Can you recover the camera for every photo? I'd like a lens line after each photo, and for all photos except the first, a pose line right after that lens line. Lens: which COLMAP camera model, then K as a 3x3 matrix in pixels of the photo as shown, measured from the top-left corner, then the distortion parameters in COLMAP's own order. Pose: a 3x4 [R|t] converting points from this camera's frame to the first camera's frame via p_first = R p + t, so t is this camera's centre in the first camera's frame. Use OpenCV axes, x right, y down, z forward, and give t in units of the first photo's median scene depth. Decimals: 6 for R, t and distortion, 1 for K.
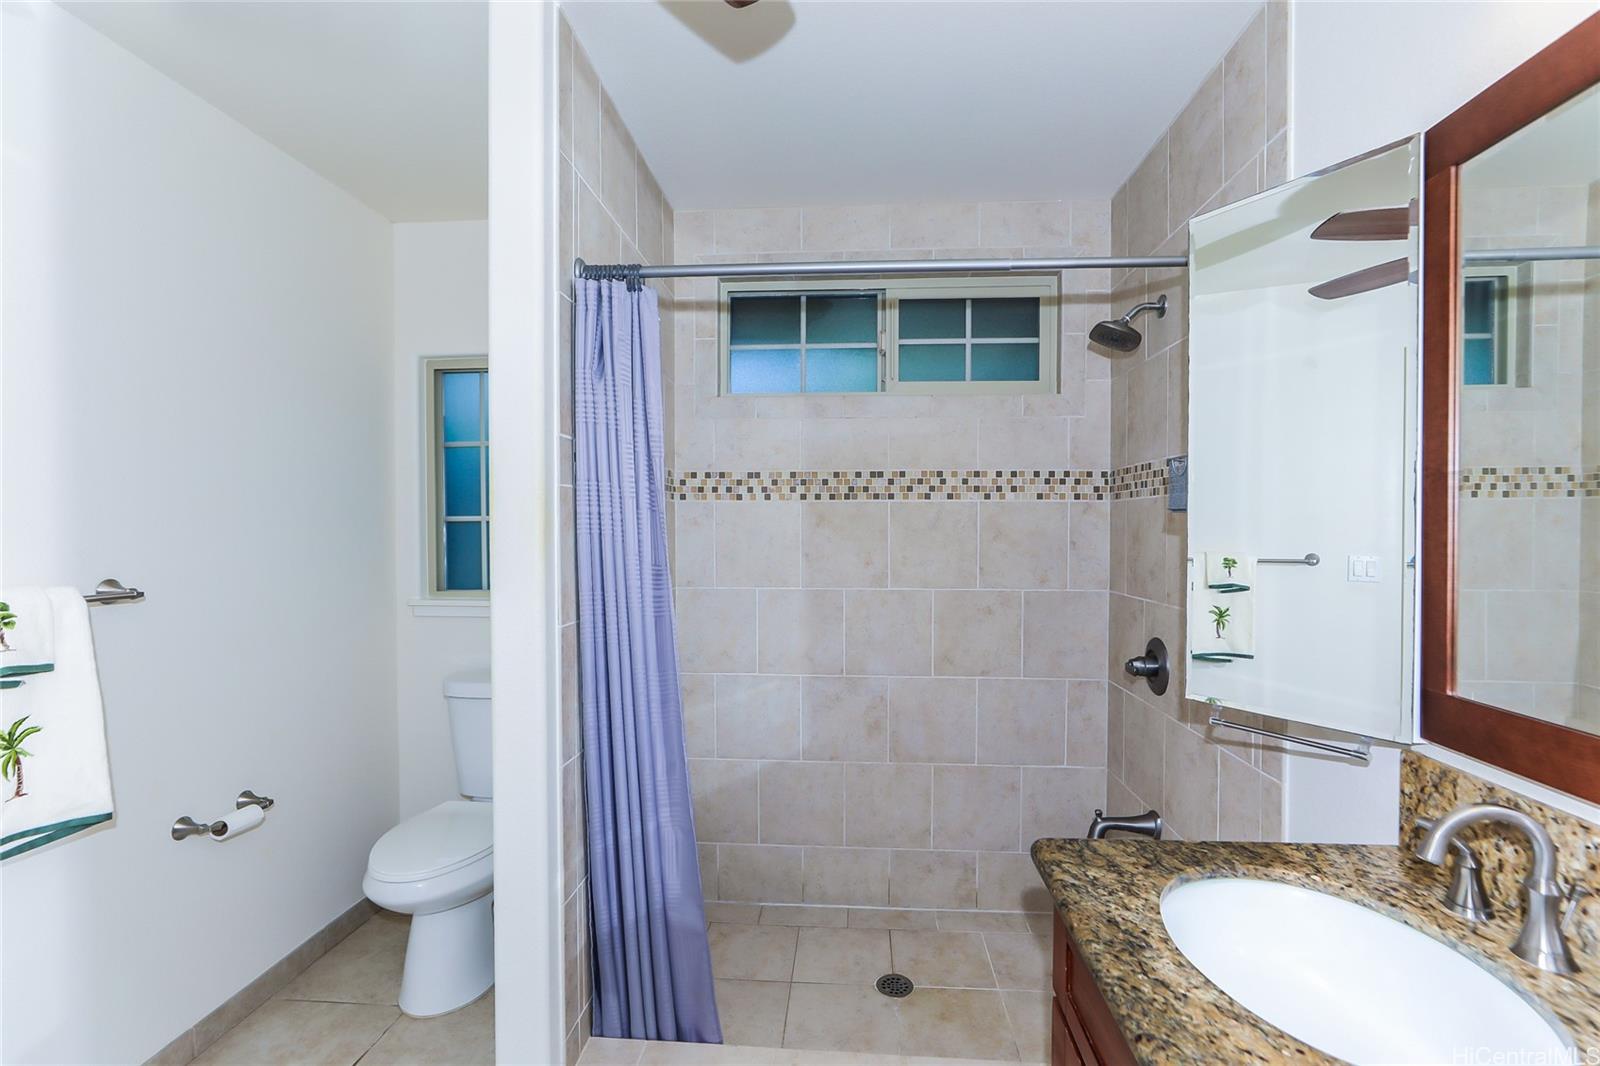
lens RADIAL K [[727.7, 0, 806.7], [0, 727.7, 540.9], [0, 0, 1]] dist [-0.027325, 0.013050]
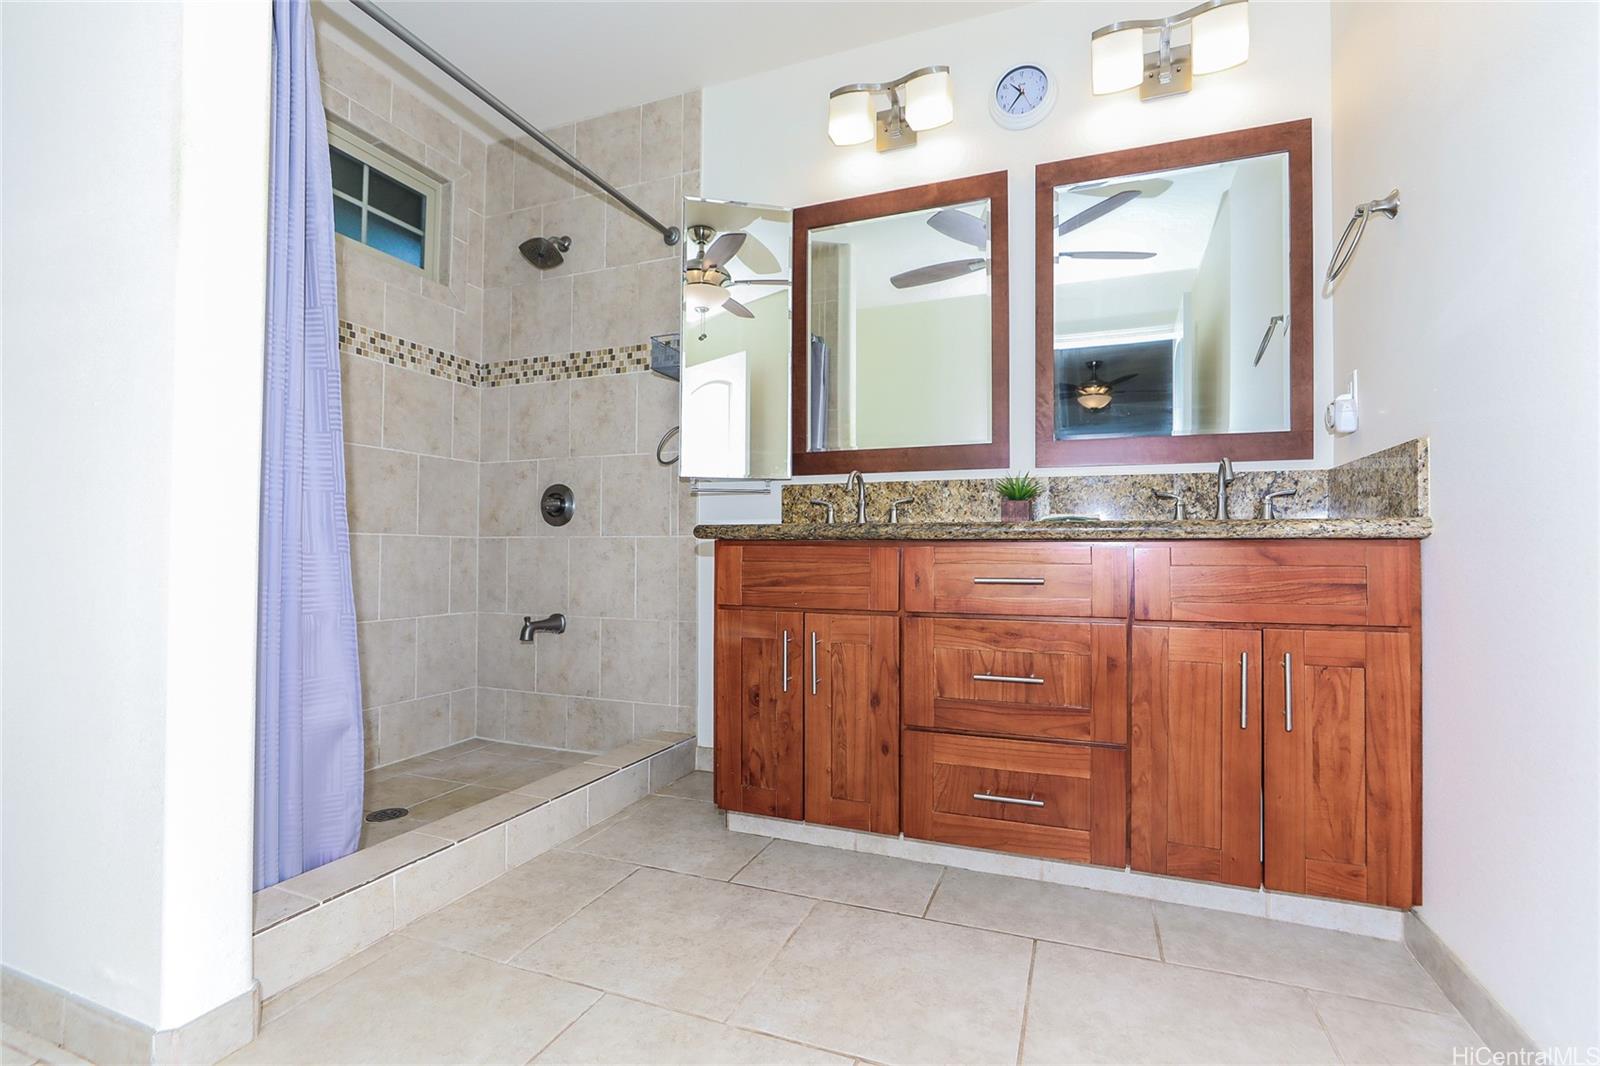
lens RADIAL K [[727.7, 0, 806.7], [0, 727.7, 540.9], [0, 0, 1]] dist [-0.027325, 0.013050]
pose [[0.295438, 0.013922, 0.955260, -0.567109], [0.013005, 0.999743, -0.018592, 0.226850], [-0.955273, 0.017916, 0.295181, 0.126947]]
